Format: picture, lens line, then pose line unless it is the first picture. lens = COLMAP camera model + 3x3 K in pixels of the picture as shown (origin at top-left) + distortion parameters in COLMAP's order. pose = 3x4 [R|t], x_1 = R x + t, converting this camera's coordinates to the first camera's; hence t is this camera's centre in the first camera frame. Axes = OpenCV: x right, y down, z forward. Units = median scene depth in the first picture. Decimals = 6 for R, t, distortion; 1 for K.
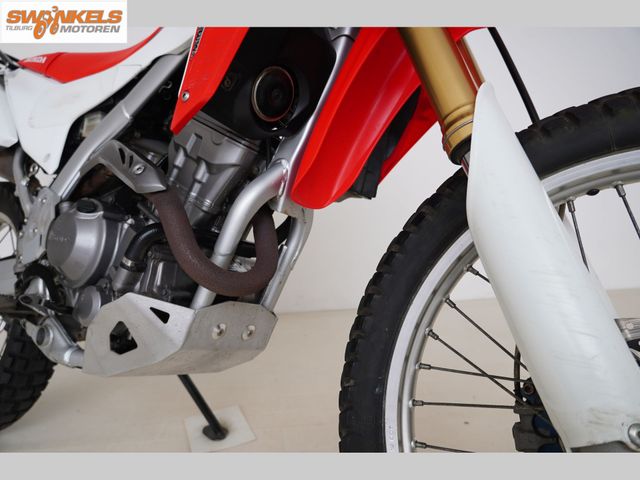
lens RADIAL K [[476.8, 0, 306.0], [0, 476.8, 239.2], [0, 0, 1]] dist [-0.021903, 0.007770]
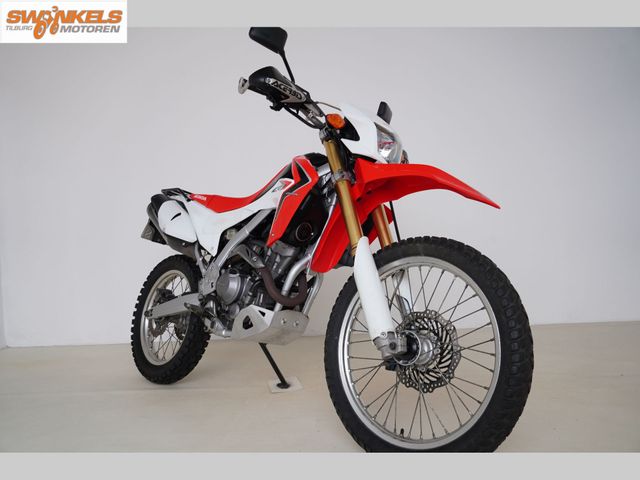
lens RADIAL K [[476.8, 0, 306.0], [0, 476.8, 239.2], [0, 0, 1]] dist [-0.021903, 0.007770]
pose [[0.987122, -0.010728, -0.159612, 0.333538], [-0.004406, 0.995547, -0.094162, -0.004362], [0.159911, 0.093653, 0.982679, -1.472622]]
